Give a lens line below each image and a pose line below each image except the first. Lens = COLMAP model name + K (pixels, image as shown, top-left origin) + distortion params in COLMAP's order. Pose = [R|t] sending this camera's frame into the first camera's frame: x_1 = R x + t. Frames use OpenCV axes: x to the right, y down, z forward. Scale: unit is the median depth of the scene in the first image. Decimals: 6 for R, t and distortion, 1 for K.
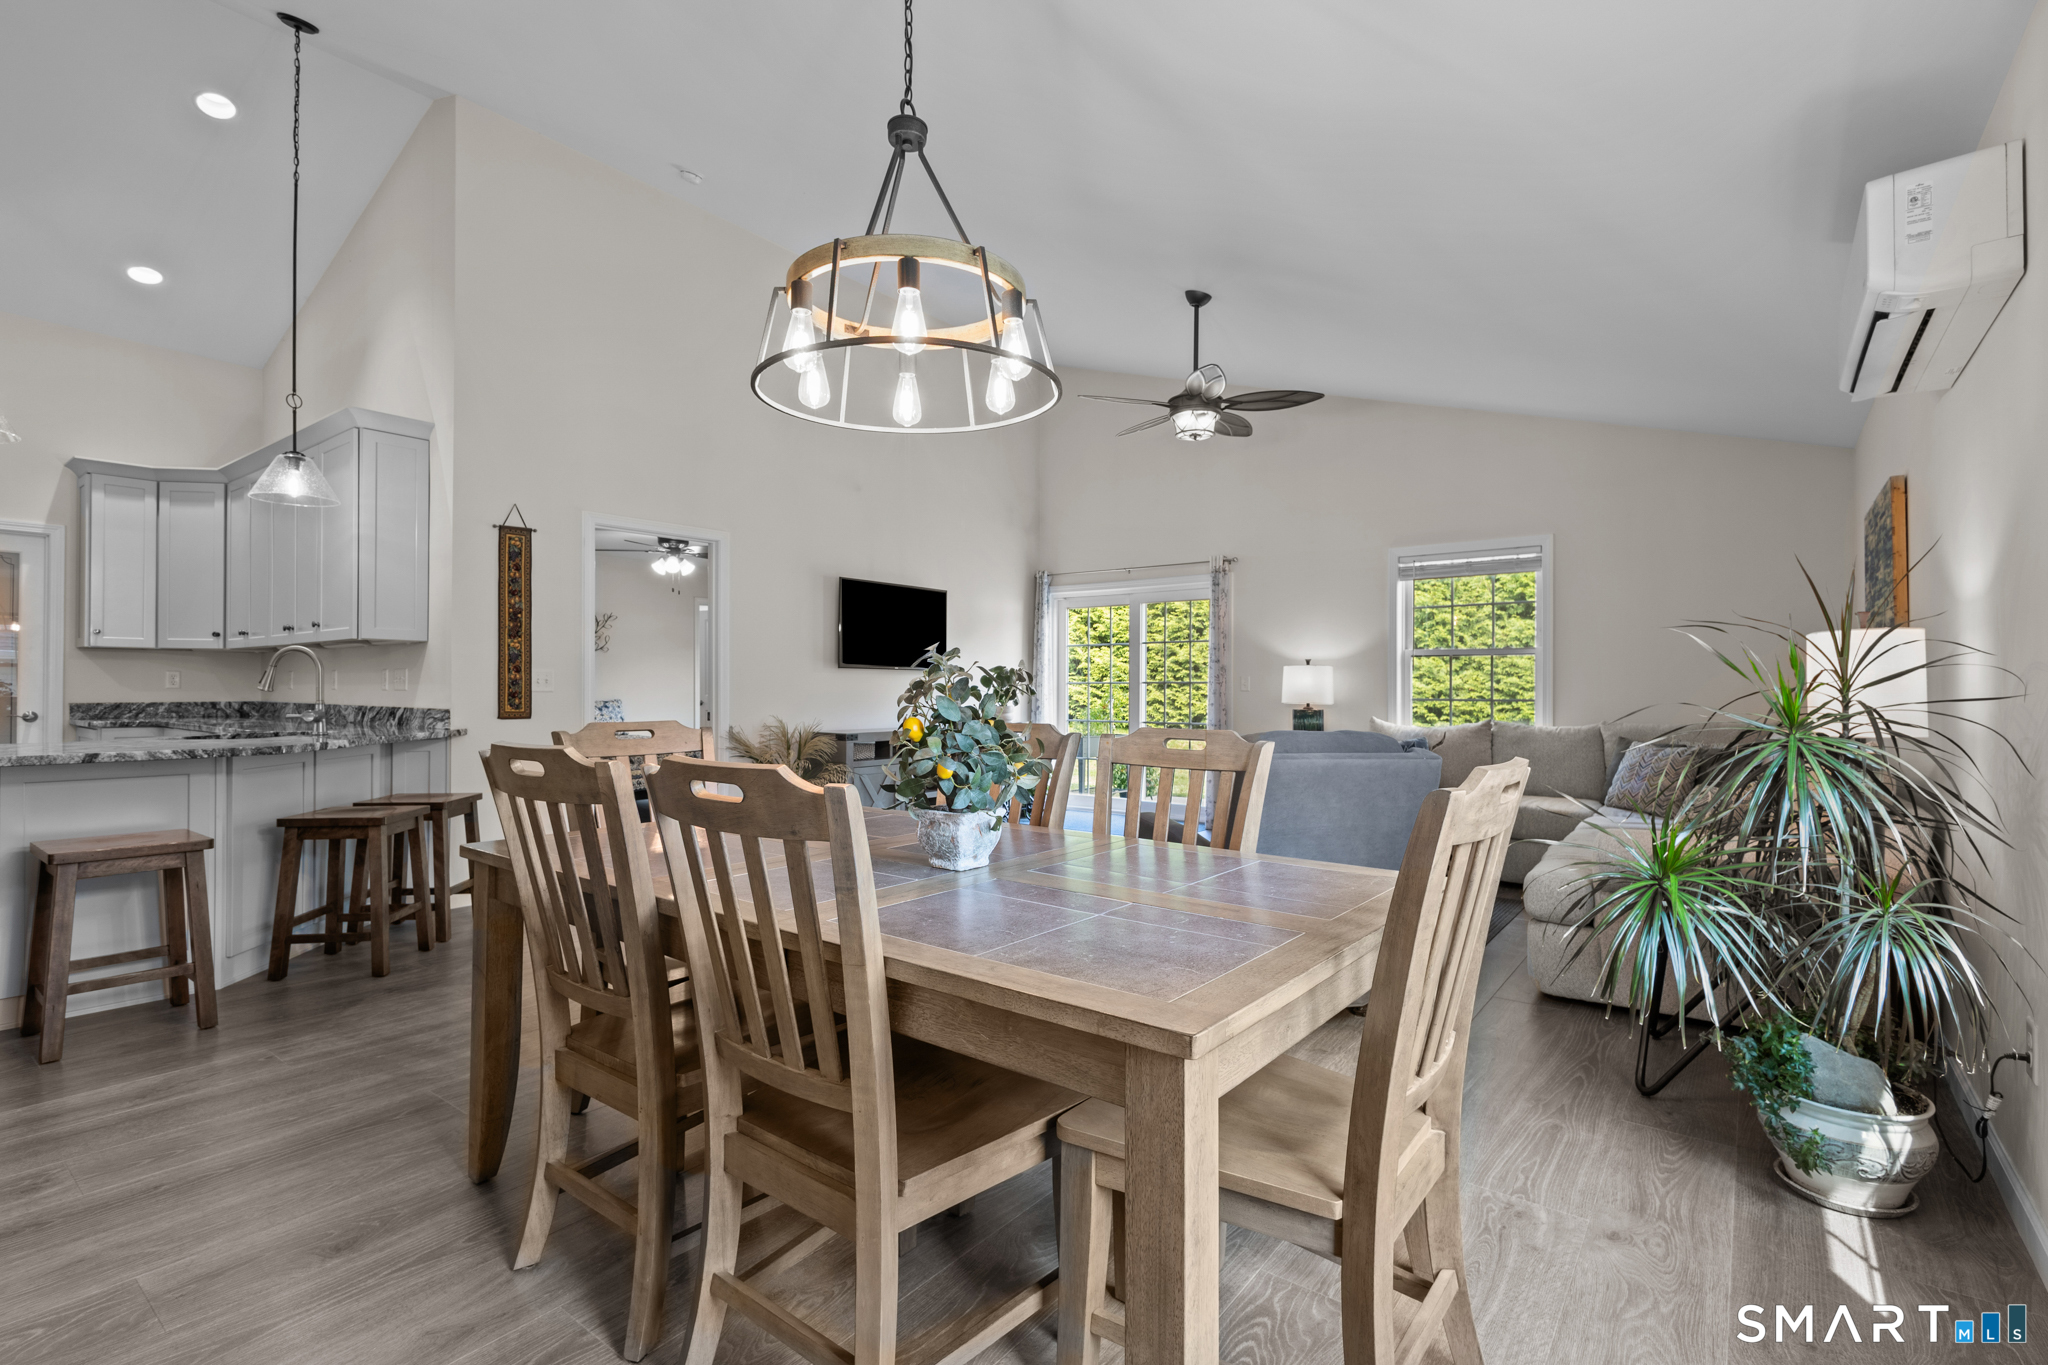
lens RADIAL K [[944.3, 0, 1031.8], [0, 944.3, 679.1], [0, 0, 1]] dist [0.009989, -0.003238]
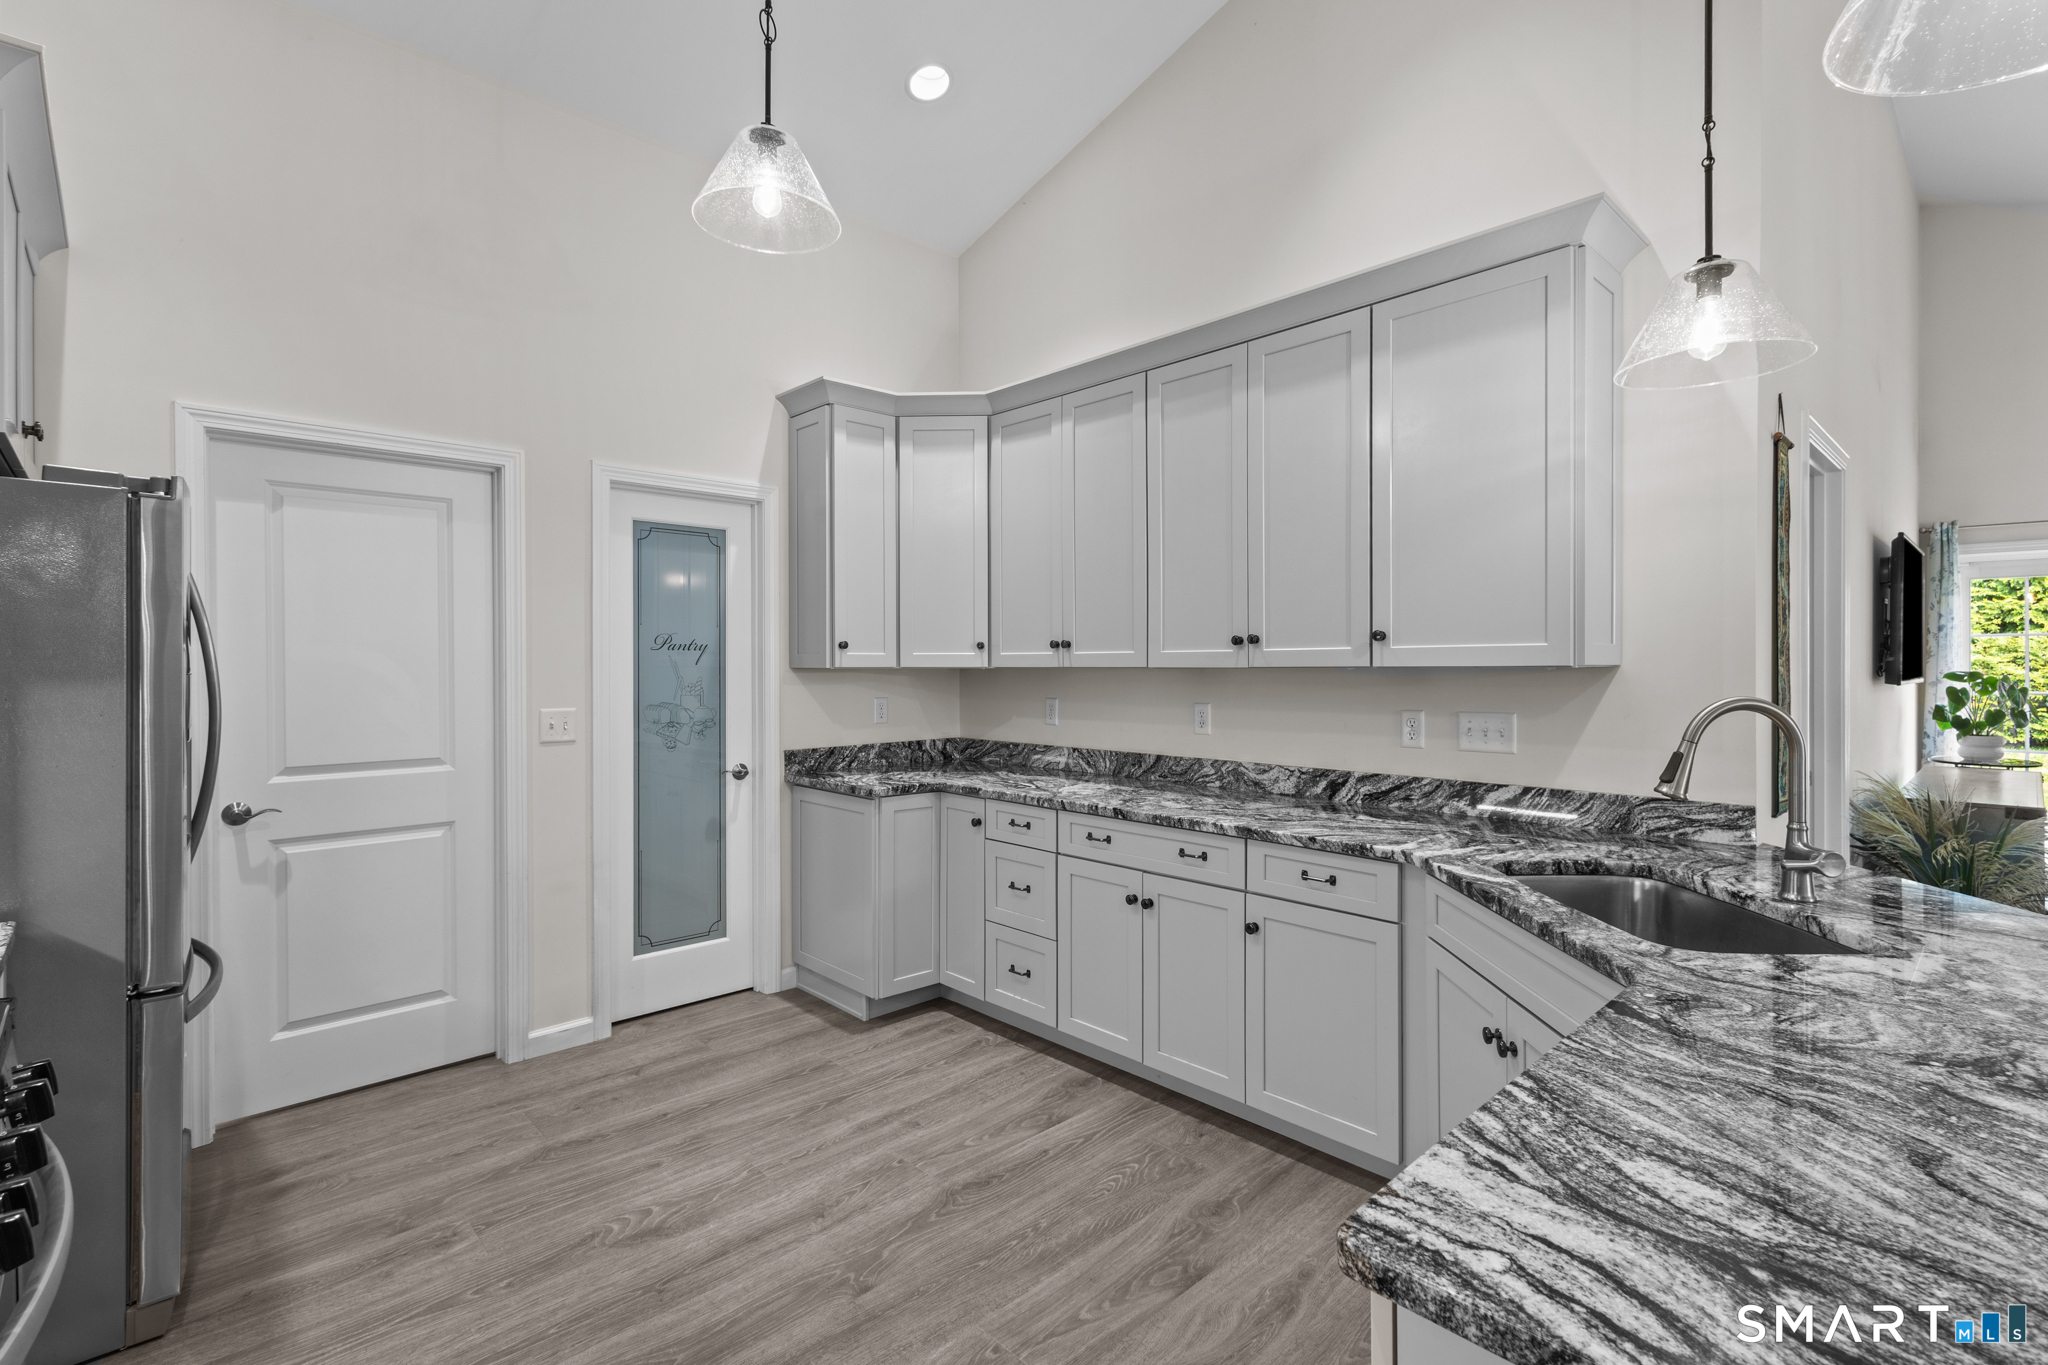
lens RADIAL K [[944.3, 0, 1026.0], [0, 944.3, 672.4], [0, 0, 1]] dist [0.009989, -0.003238]
pose [[0.986849, -0.006366, -0.161518, -0.686992], [0.009280, 0.999807, 0.017293, -0.037785], [0.161377, -0.018564, 0.986718, 0.341661]]
